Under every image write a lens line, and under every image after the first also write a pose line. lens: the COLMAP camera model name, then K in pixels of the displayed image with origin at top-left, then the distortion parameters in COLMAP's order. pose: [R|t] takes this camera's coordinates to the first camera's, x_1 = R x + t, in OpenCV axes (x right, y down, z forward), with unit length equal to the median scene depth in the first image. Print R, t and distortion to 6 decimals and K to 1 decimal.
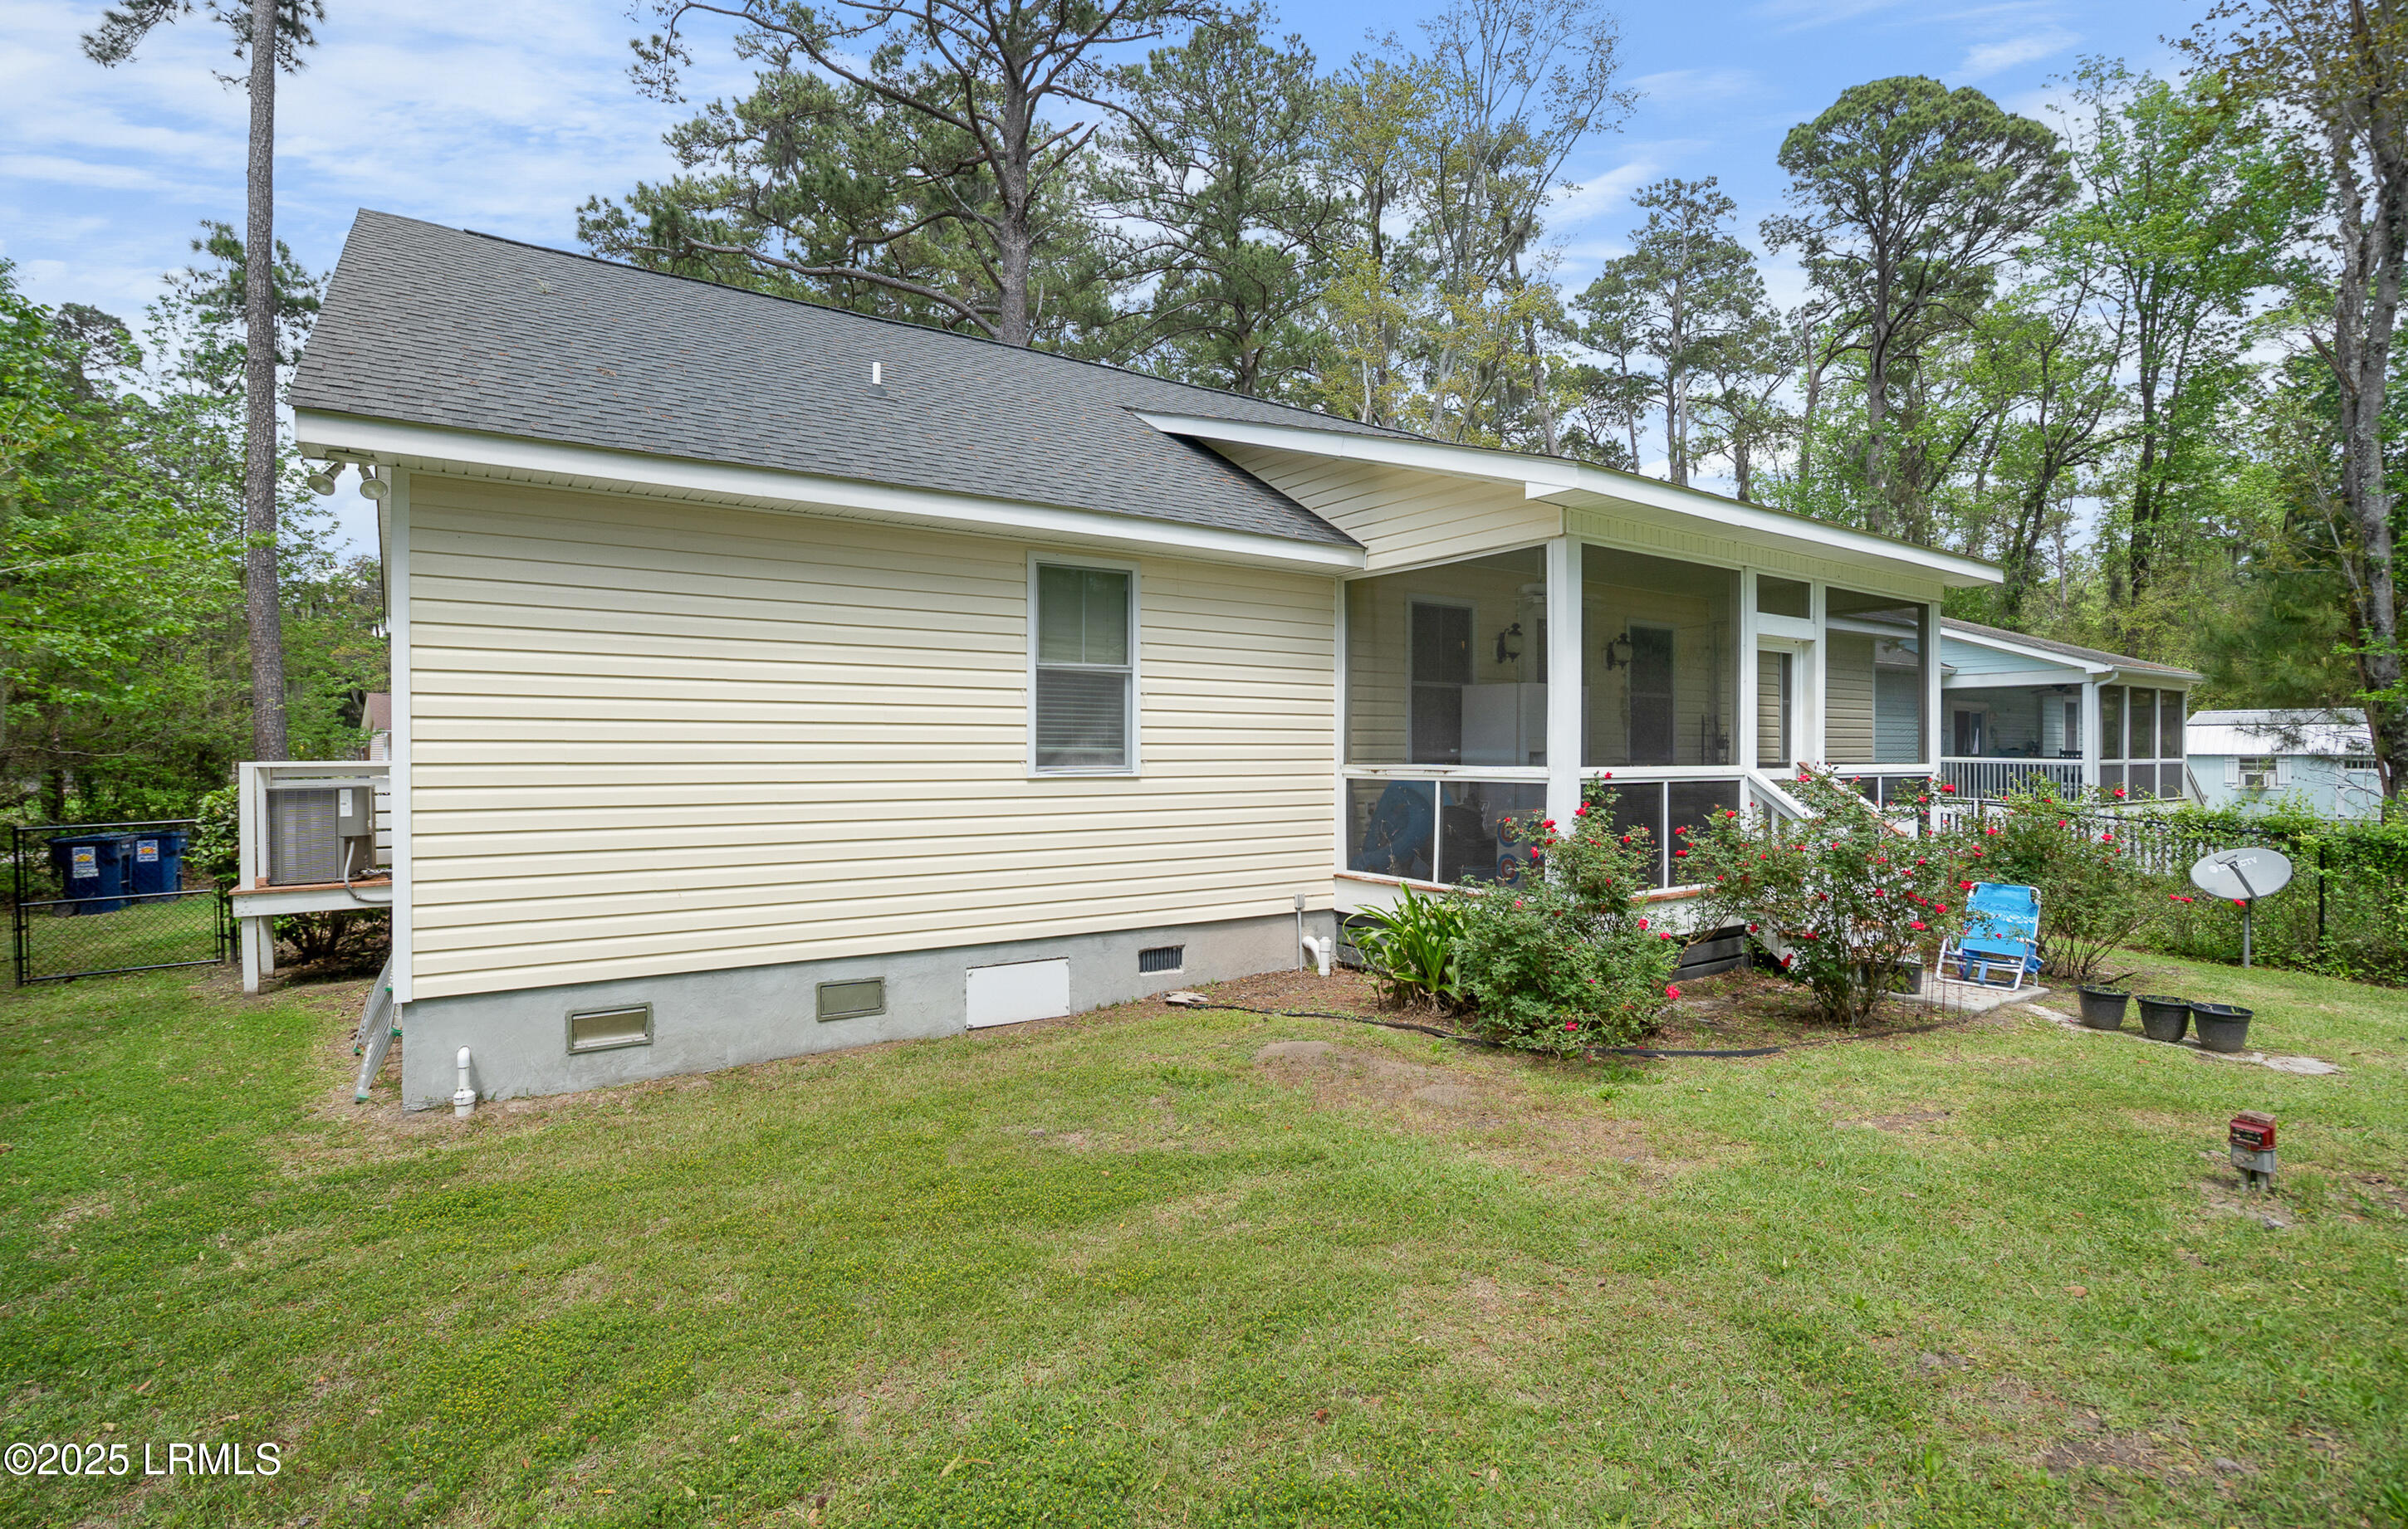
lens RADIAL K [[1147.0, 0, 1196.9], [0, 1147.0, 748.7], [0, 0, 1]] dist [-0.037207, 0.021662]
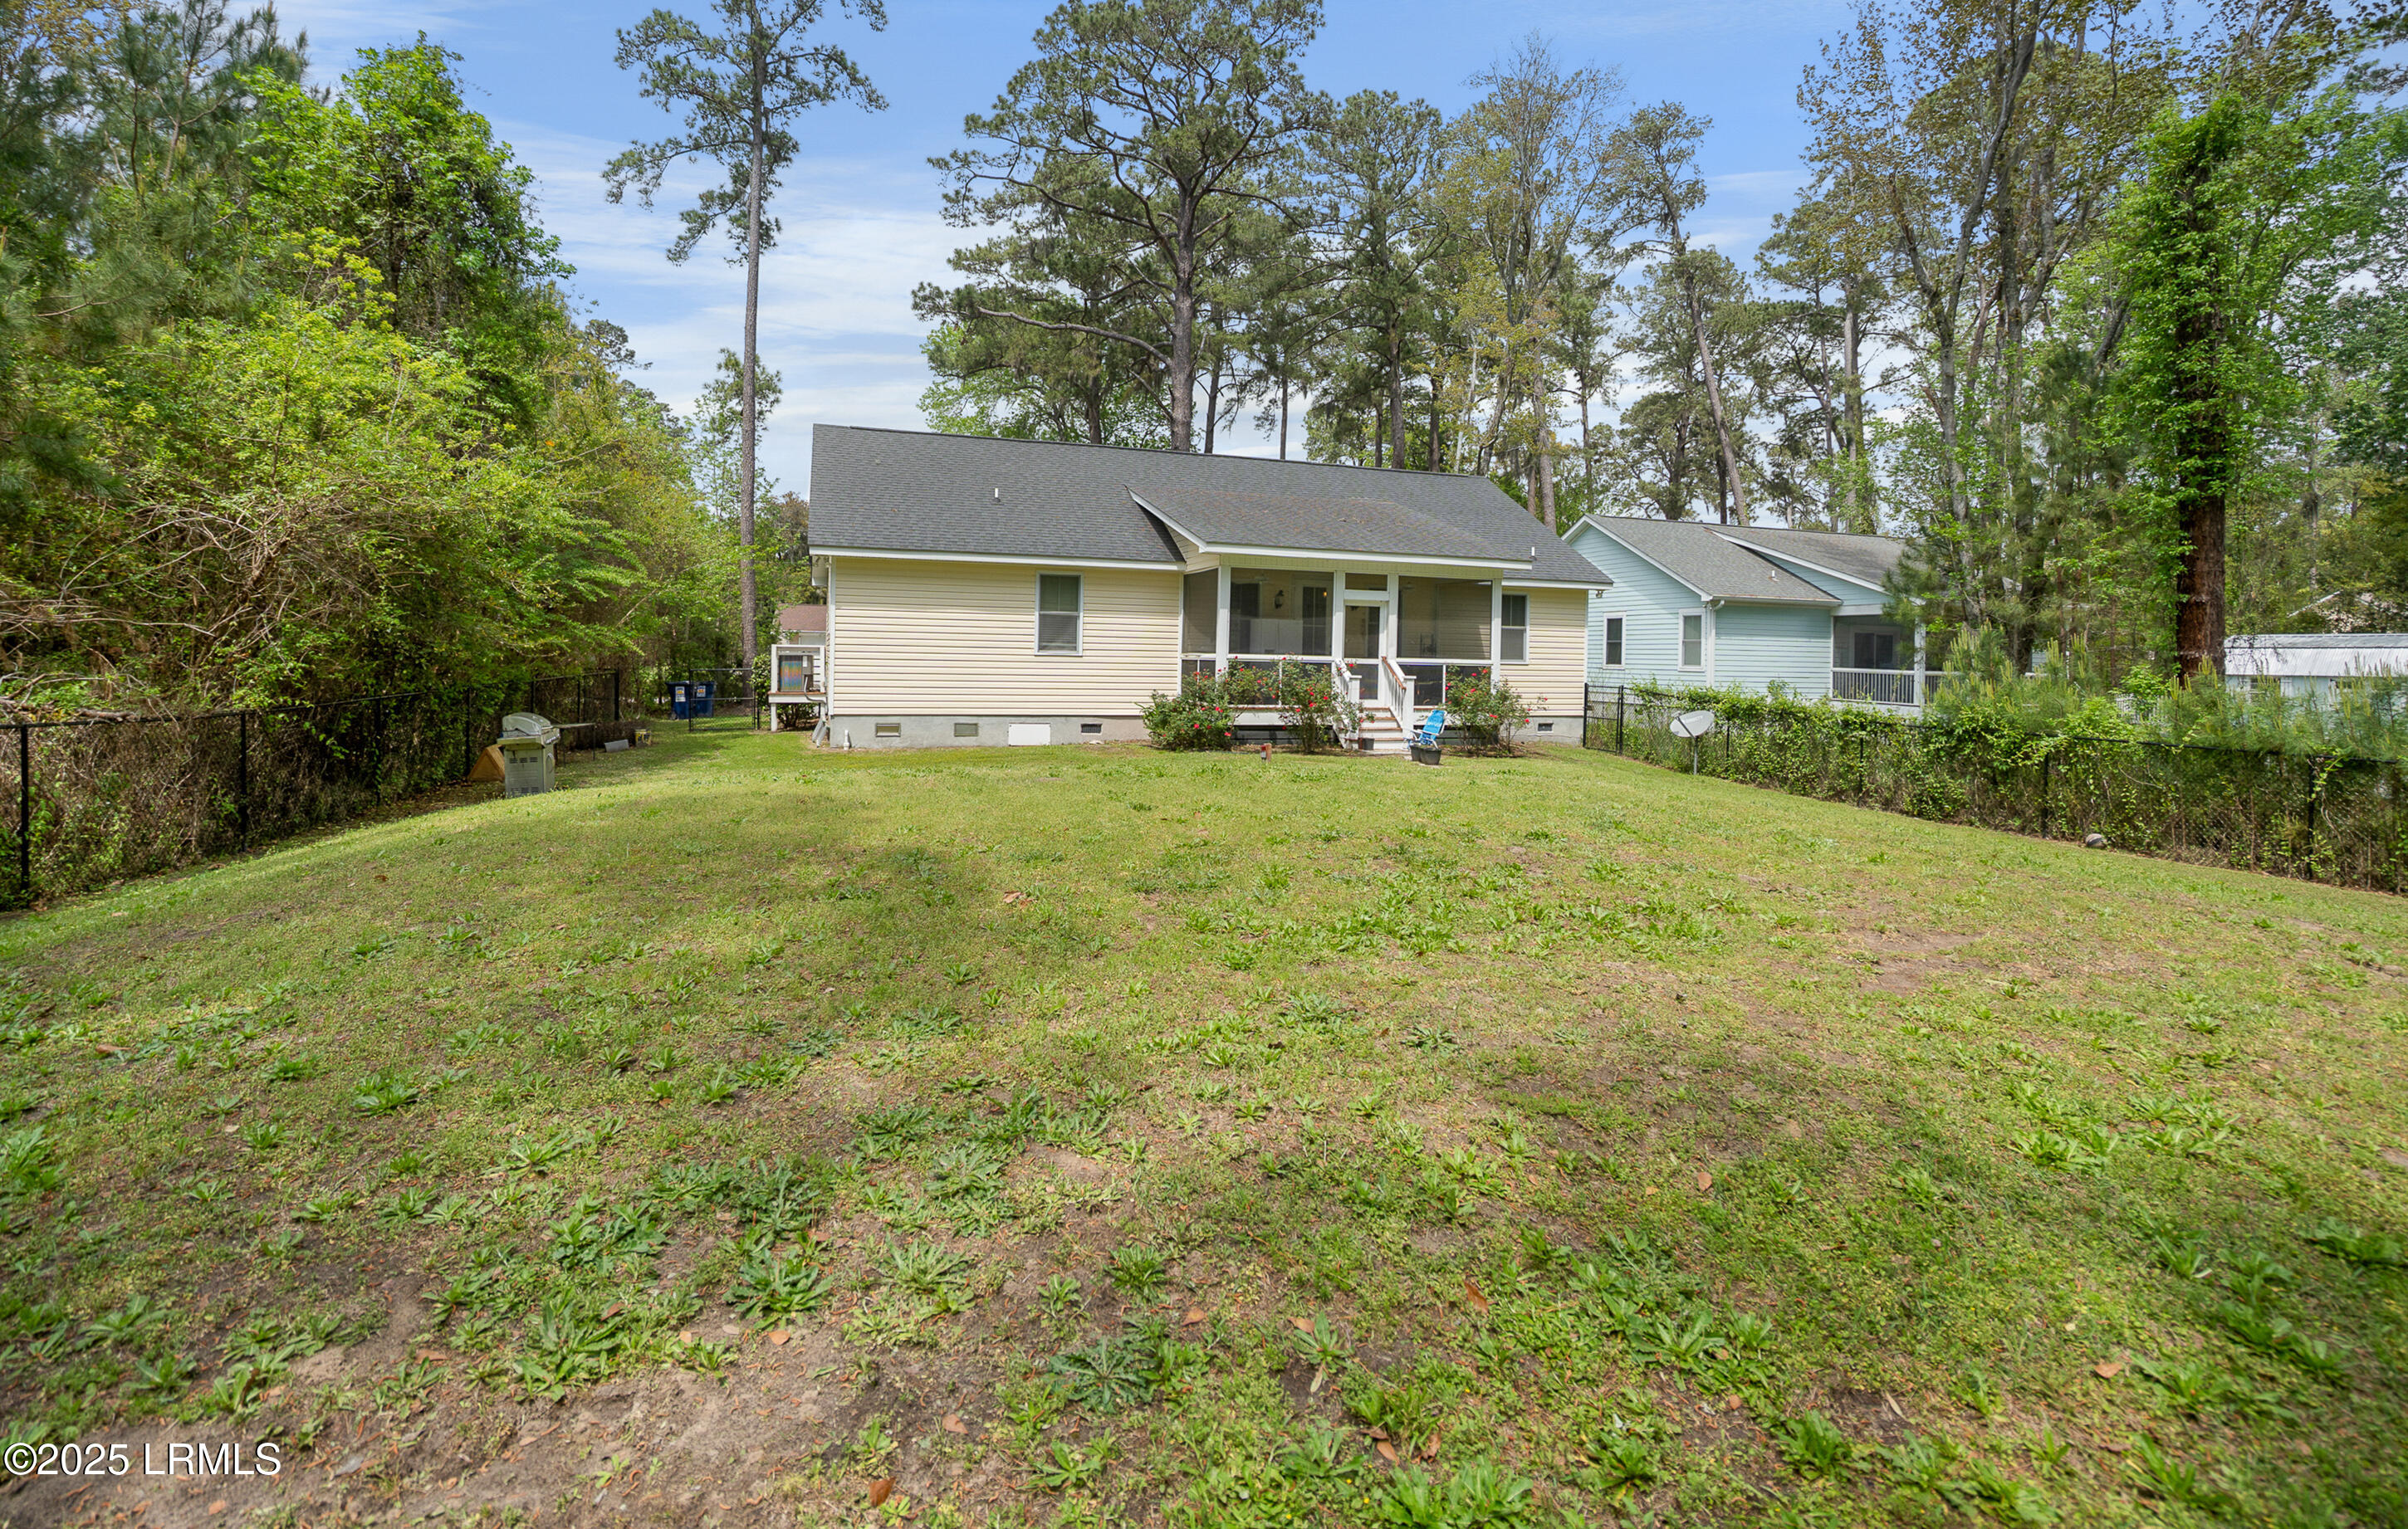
lens RADIAL K [[1125.2, 0, 1176.8], [0, 1125.2, 664.8], [0, 0, 1]] dist [-0.032724, 0.019563]
pose [[0.961110, 0.021083, -0.275359, 0.775453], [-0.019466, 0.999773, 0.008603, 0.017974], [0.275478, -0.002908, 0.961303, -1.240302]]
